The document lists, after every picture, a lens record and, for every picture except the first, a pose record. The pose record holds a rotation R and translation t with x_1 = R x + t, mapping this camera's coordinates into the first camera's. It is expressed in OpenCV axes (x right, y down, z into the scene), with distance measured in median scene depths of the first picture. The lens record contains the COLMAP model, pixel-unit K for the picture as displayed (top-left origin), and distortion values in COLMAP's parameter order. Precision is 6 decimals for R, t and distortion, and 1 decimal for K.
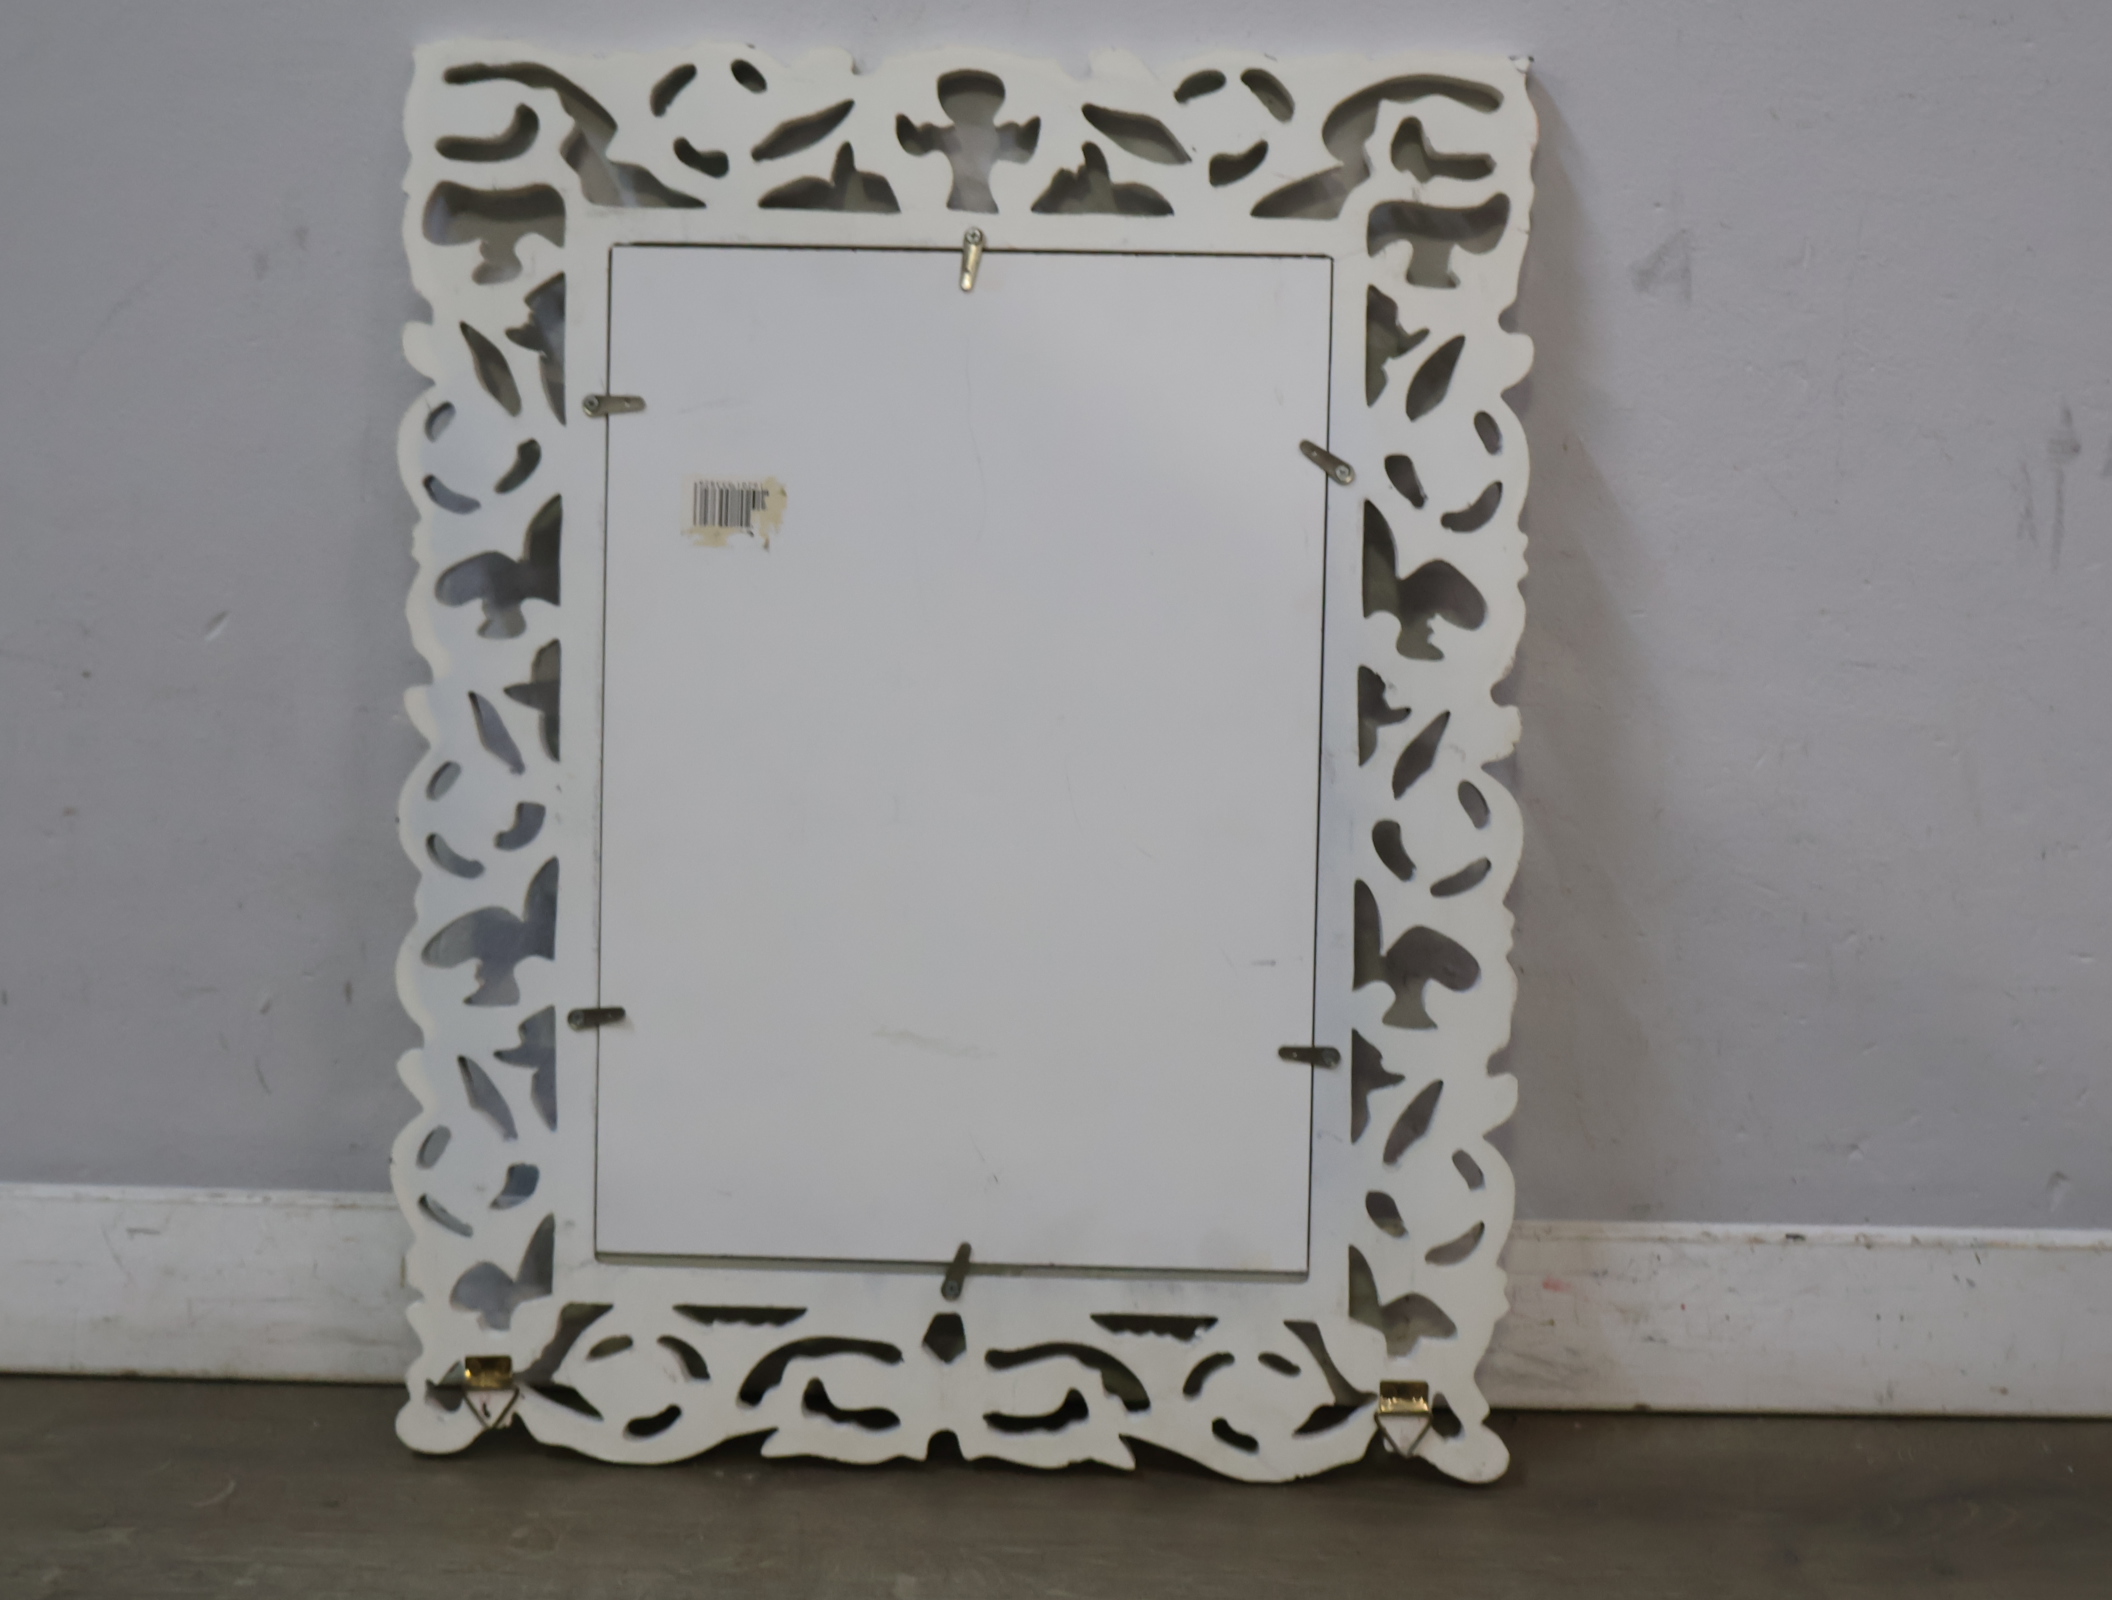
lens RADIAL K [[2665.9, 0, 1063.8], [0, 2665.9, 808.0], [0, 0, 1]] dist [-0.000276, 0.000000]
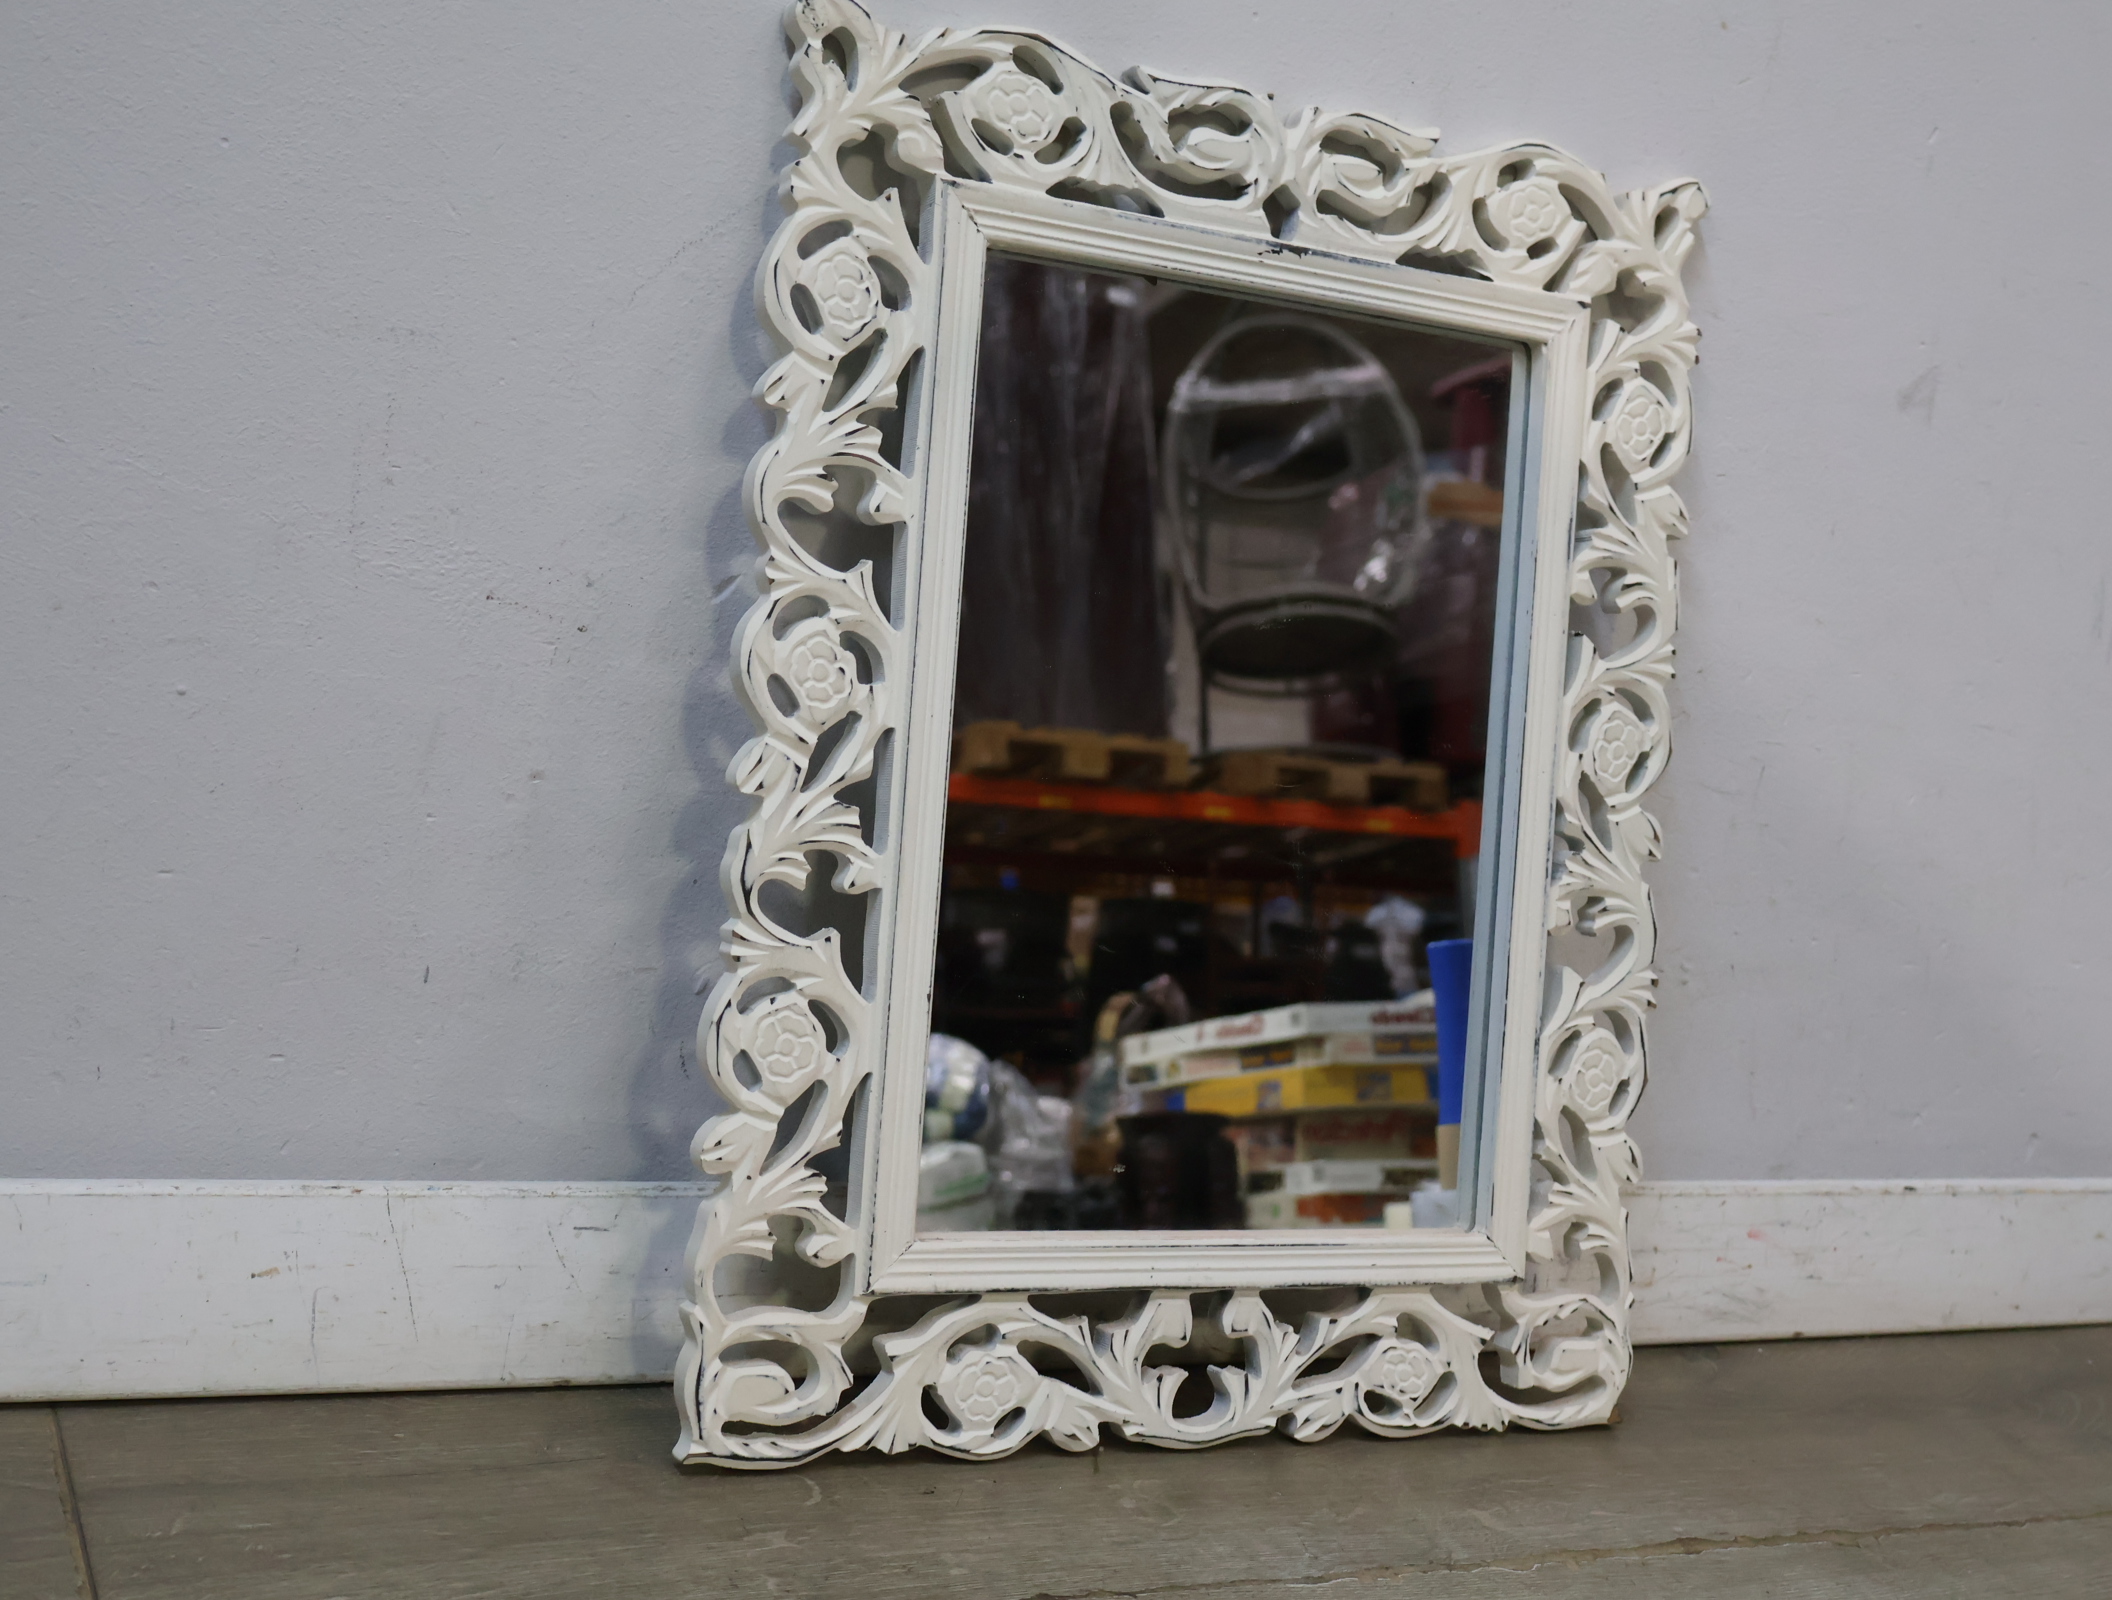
lens RADIAL K [[2665.9, 0, 1033.0], [0, 2665.9, 801.4], [0, 0, 1]] dist [-0.000276, 0.000000]
pose [[0.882292, 0.042938, 0.468739, -0.700957], [-0.039822, 0.999070, -0.016563, 0.020182], [-0.469014, -0.004053, 0.883181, 0.110520]]
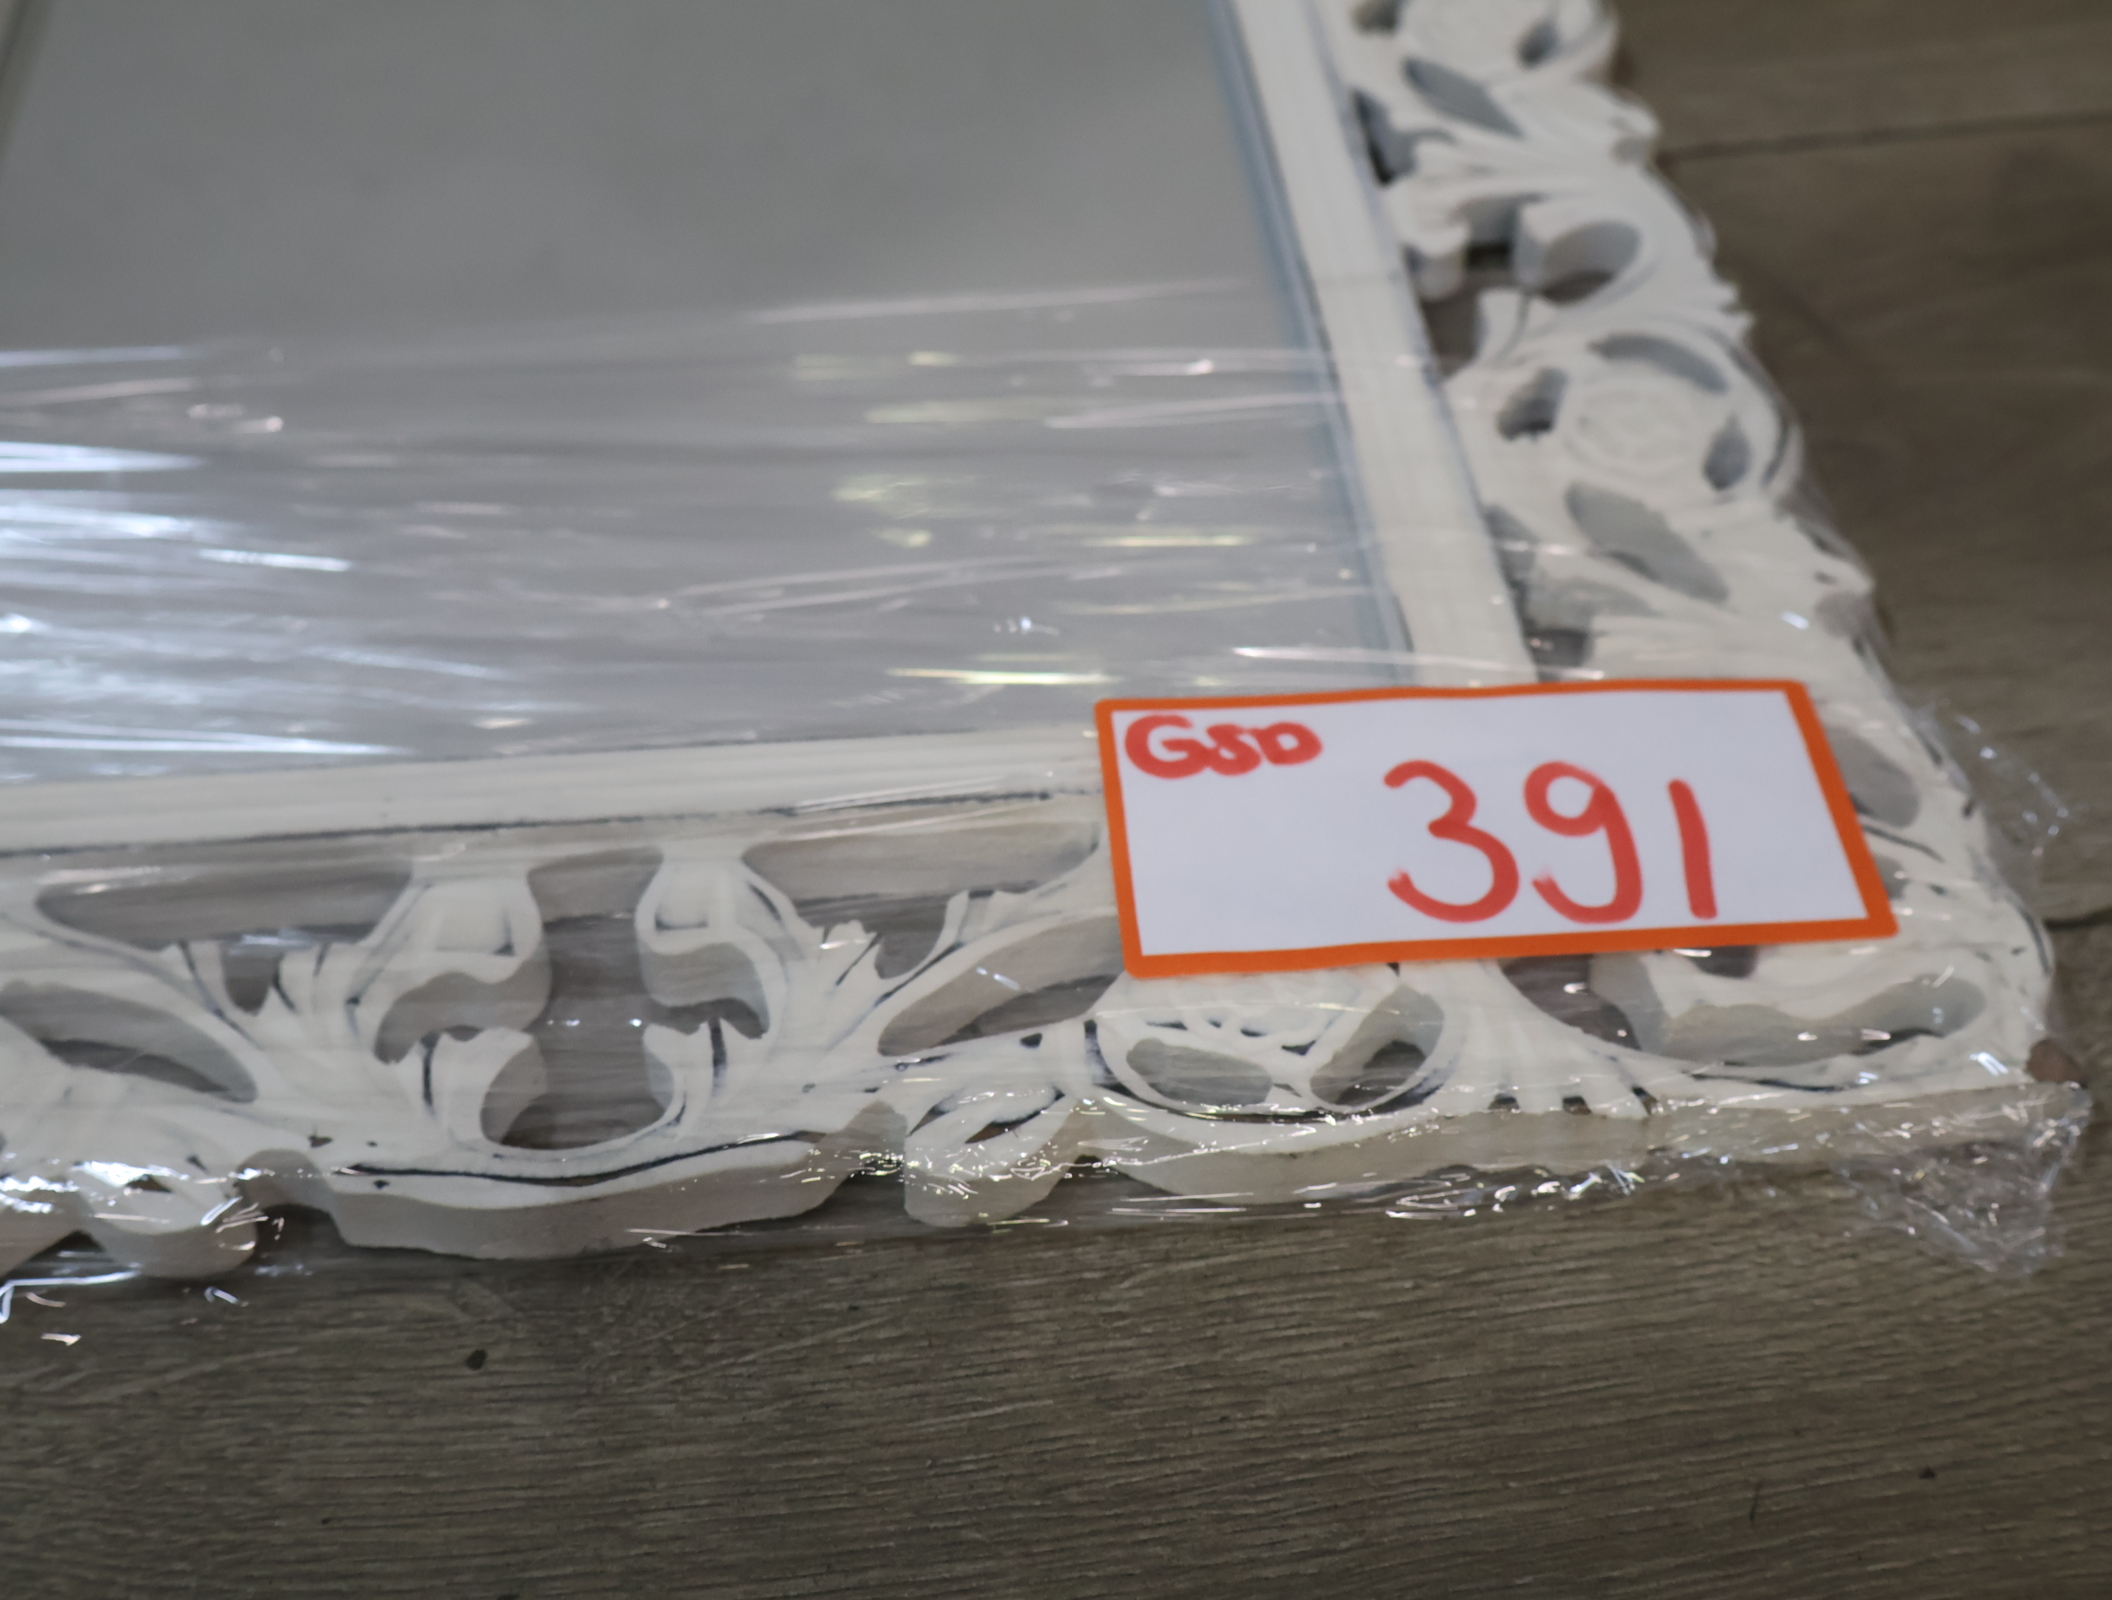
lens RADIAL K [[2665.9, 0, 1046.8], [0, 2665.9, 810.4], [0, 0, 1]] dist [-0.000276, 0.000000]
pose [[0.992013, -0.056161, 0.112941, -0.121035], [0.119481, 0.705355, -0.698712, 0.468514], [-0.040423, 0.706626, 0.706431, 0.710161]]
